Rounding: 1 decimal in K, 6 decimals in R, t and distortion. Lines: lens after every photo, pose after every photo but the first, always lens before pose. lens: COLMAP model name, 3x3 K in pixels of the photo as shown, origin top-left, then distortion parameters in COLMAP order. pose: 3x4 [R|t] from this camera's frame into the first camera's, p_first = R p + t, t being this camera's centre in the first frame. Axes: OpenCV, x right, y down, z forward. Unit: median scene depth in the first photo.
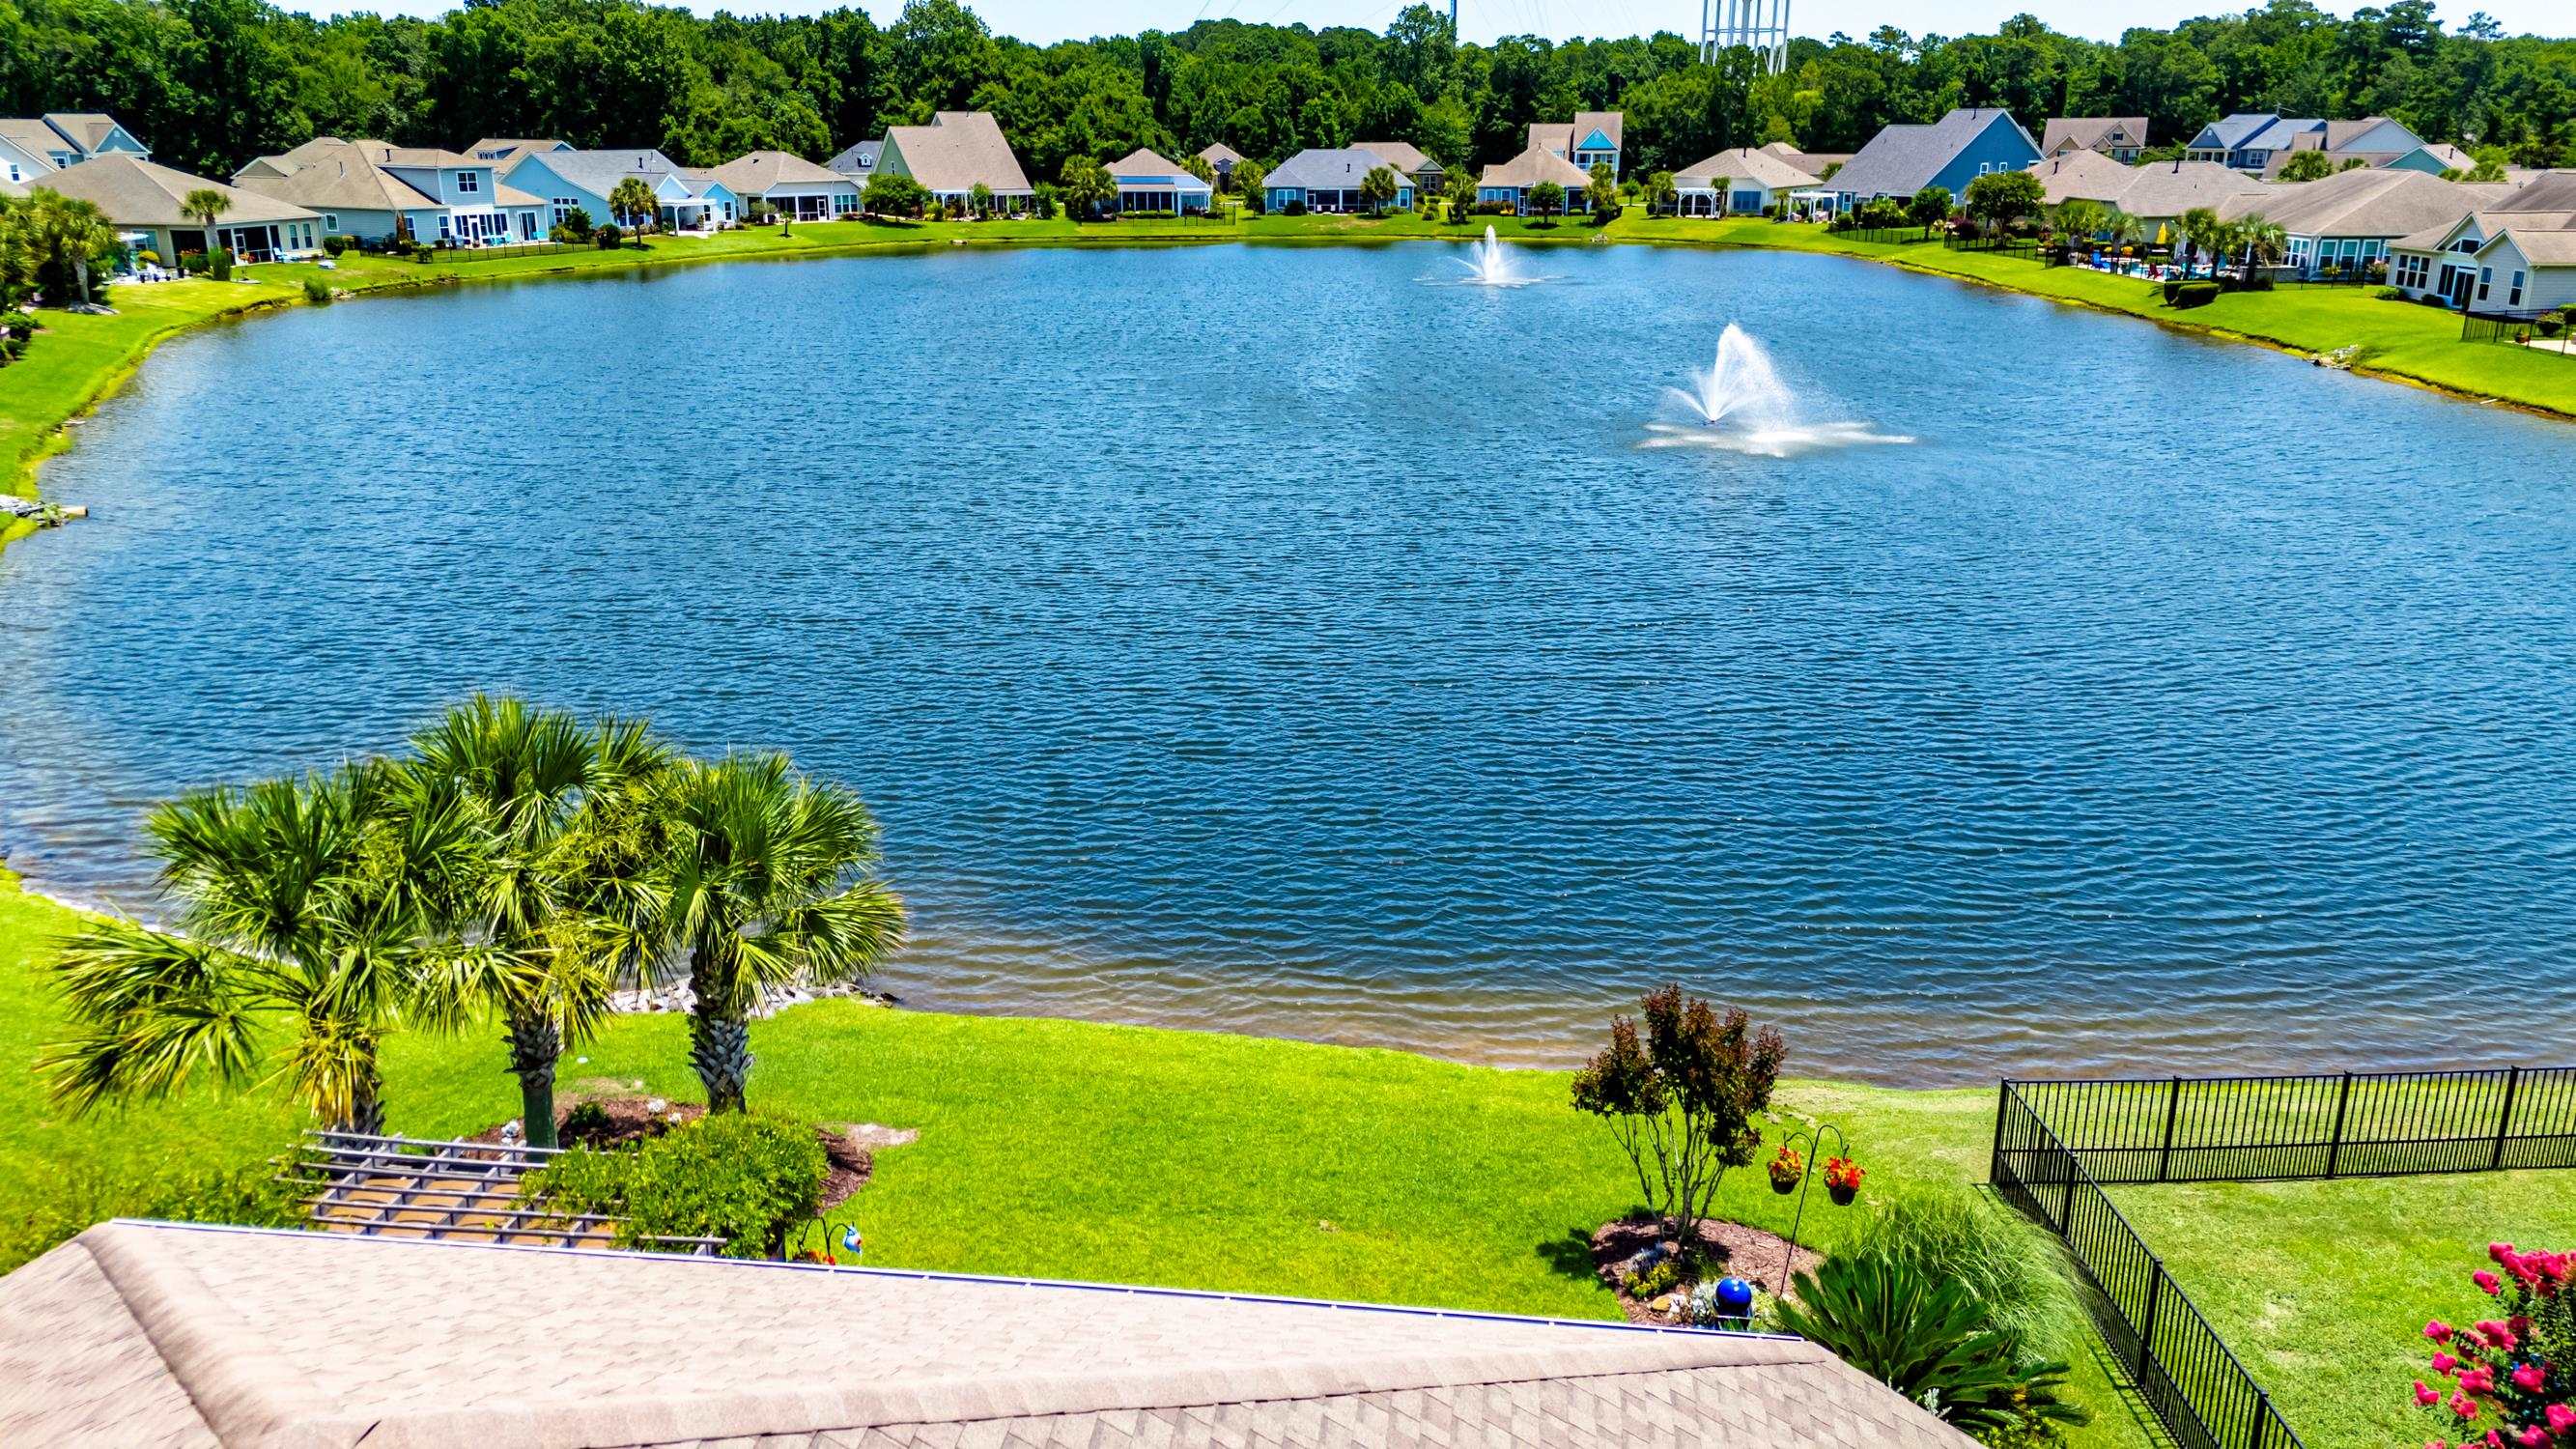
lens RADIAL K [[1902.4, 0, 1284.9], [0, 1902.4, 708.2], [0, 0, 1]] dist [0.062279, -0.053479]
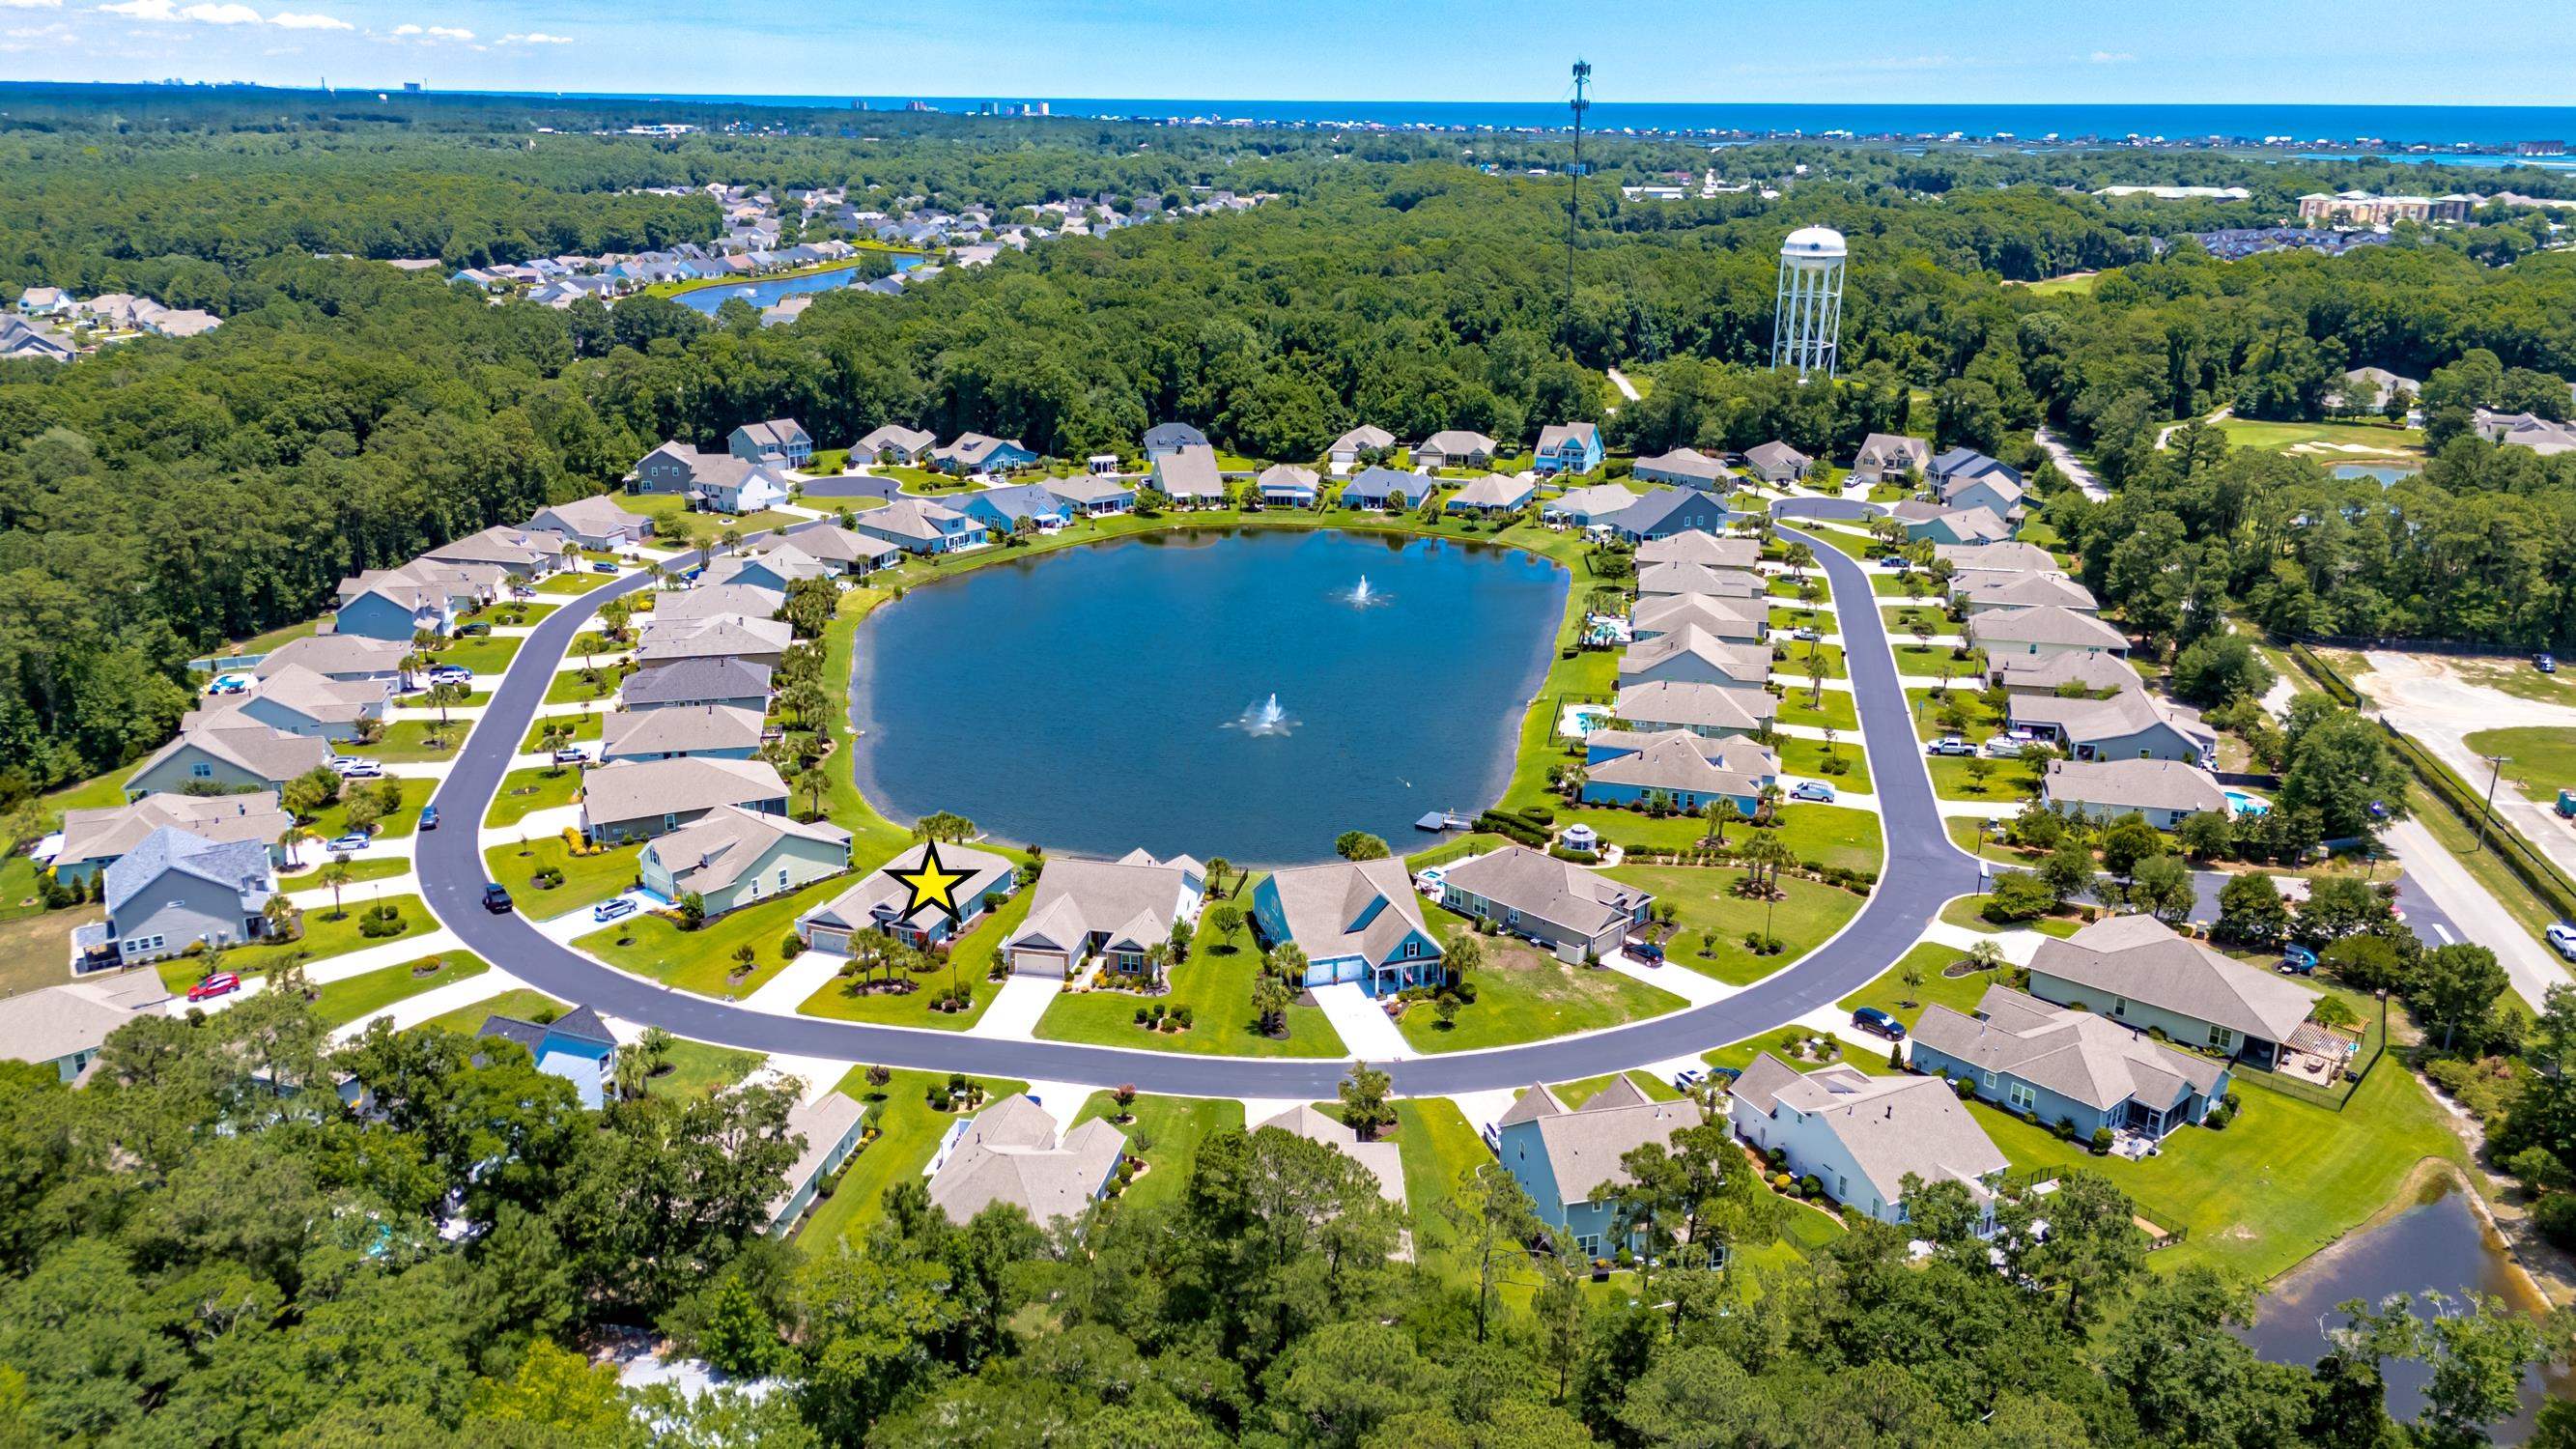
lens RADIAL K [[1902.4, 0, 1284.9], [0, 1902.4, 708.2], [0, 0, 1]] dist [0.062279, -0.053479]
pose [[0.973116, 0.075888, -0.217454, 0.343617], [-0.073425, 0.997112, 0.019394, -0.084270], [0.218297, -0.002906, 0.975878, -0.828672]]
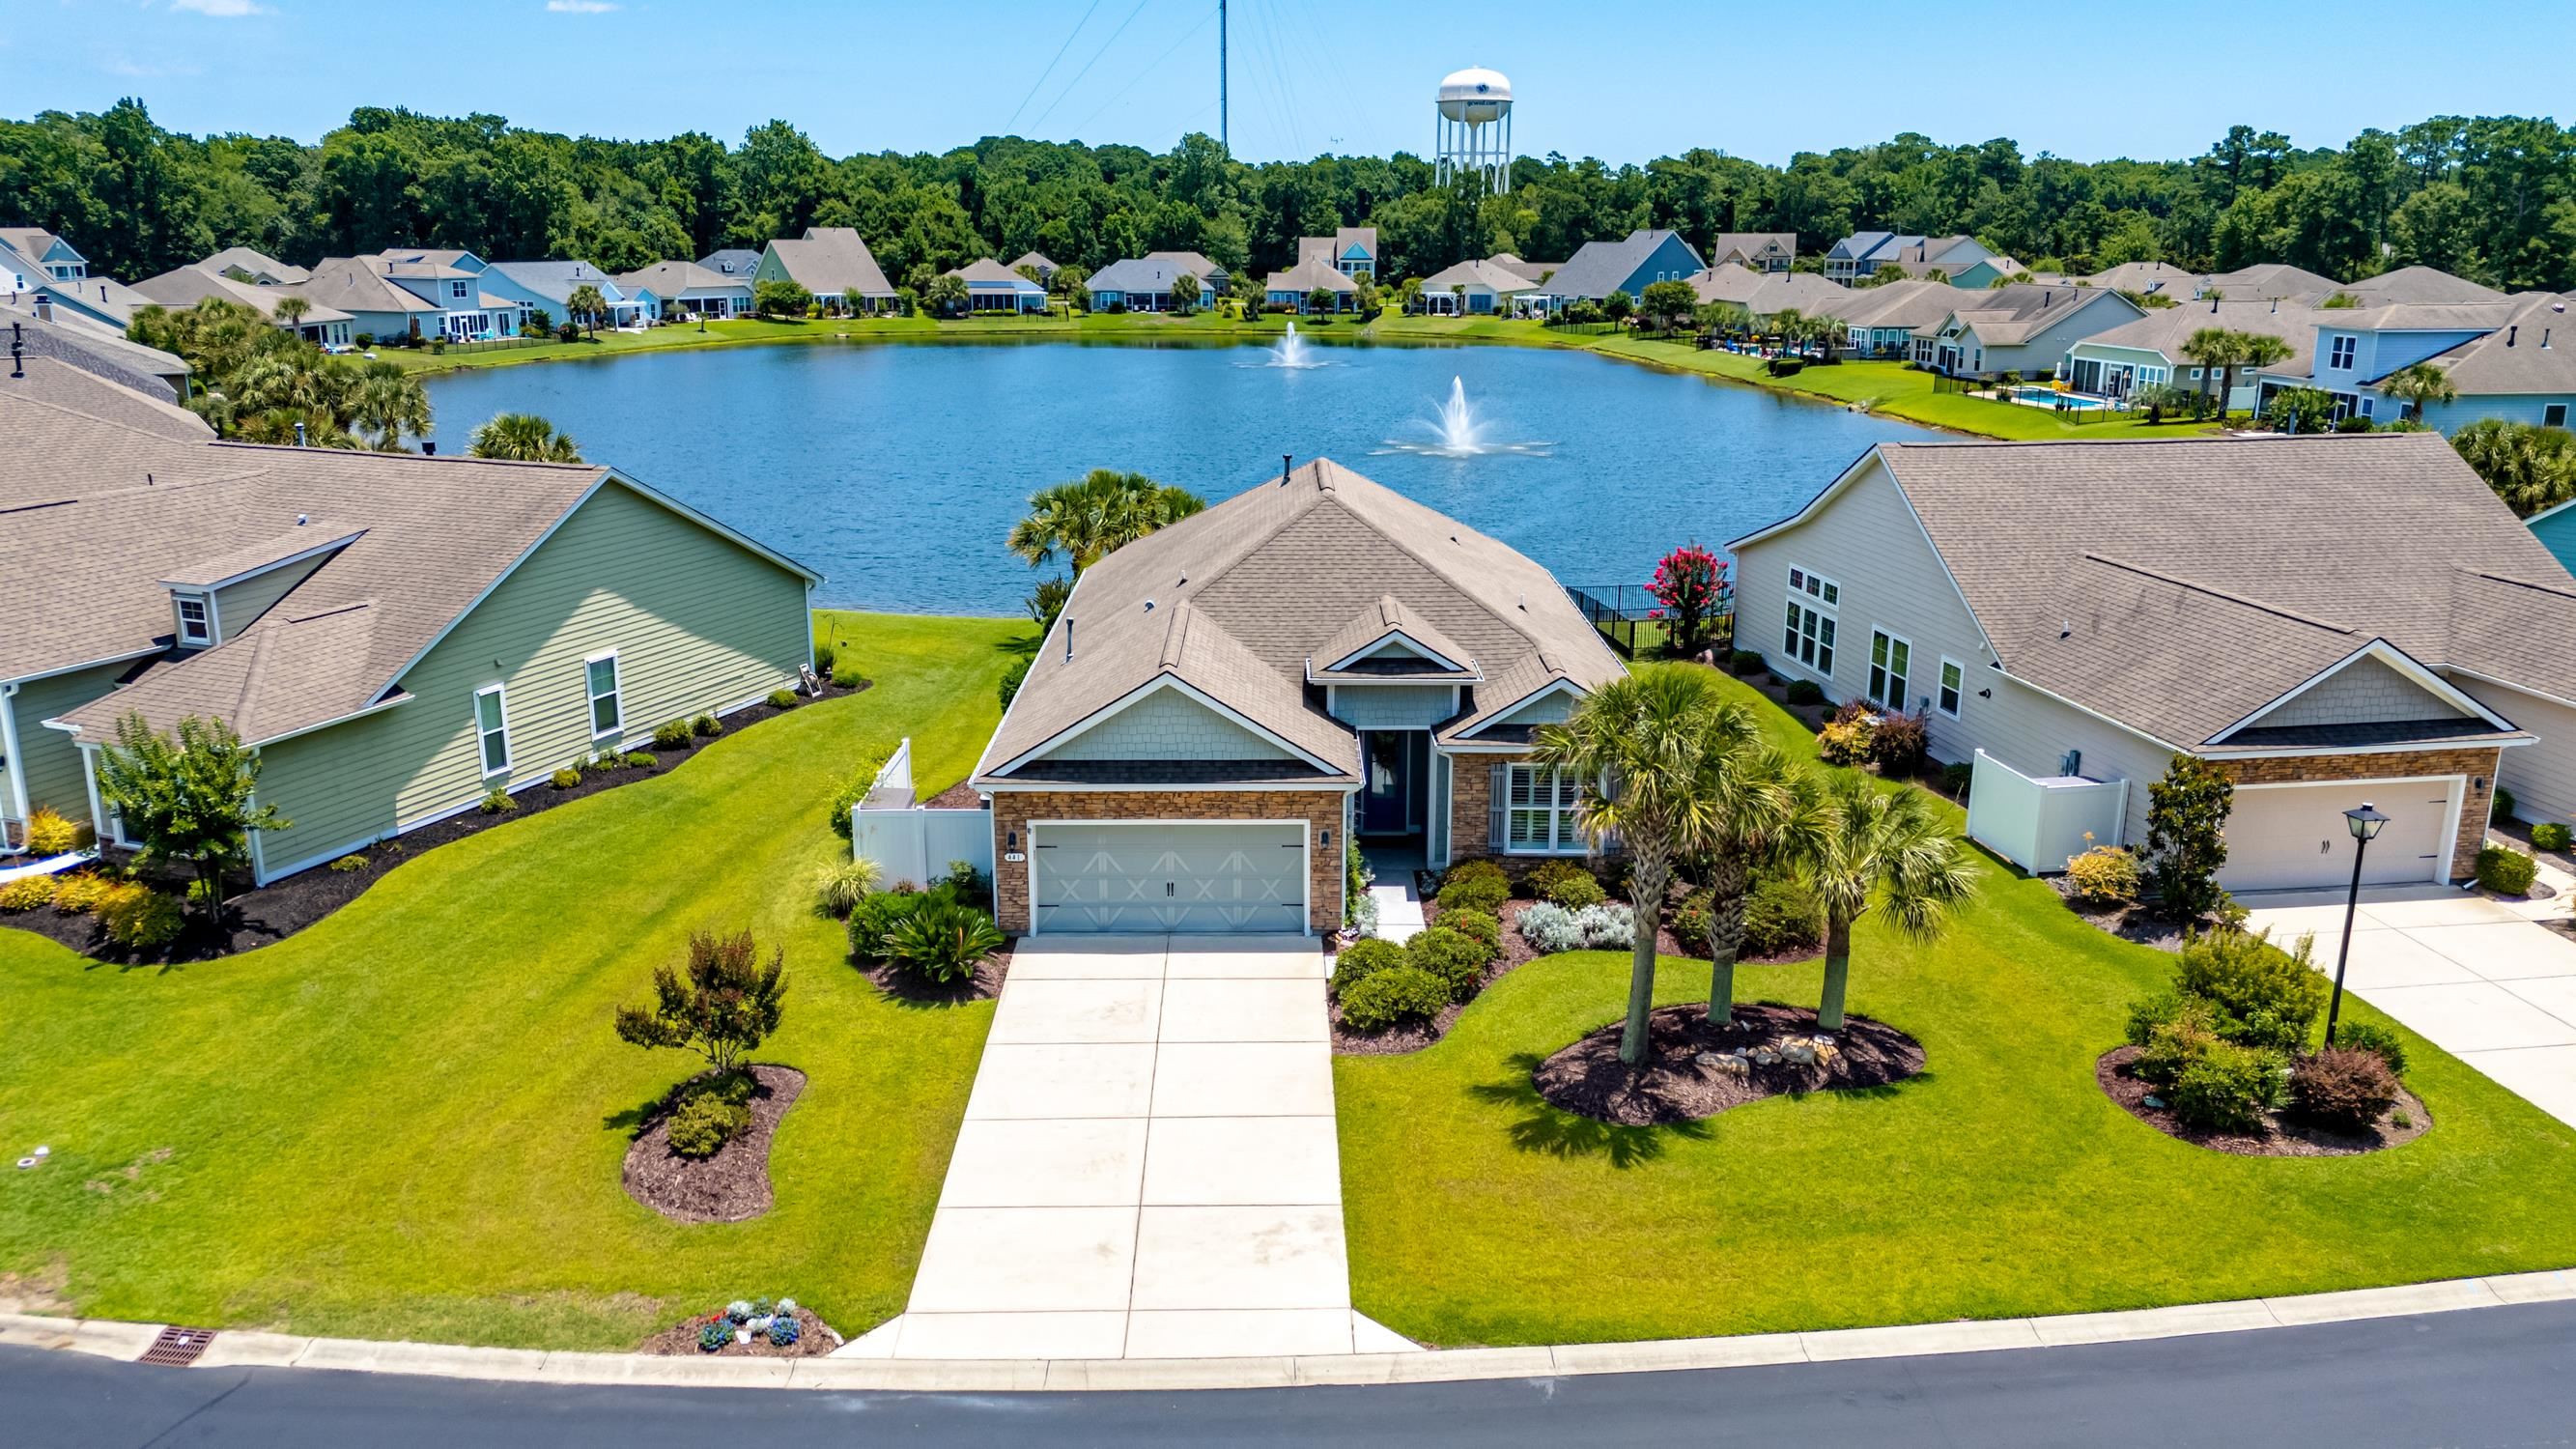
lens RADIAL K [[1894.4, 0, 1285.2], [0, 1894.4, 714.2], [0, 0, 1]] dist [0.078315, -0.080222]
pose [[0.991745, -0.030183, 0.124619, -0.043571], [0.035670, 0.998479, -0.042033, 0.046611], [-0.123161, 0.046131, 0.991314, -0.183259]]
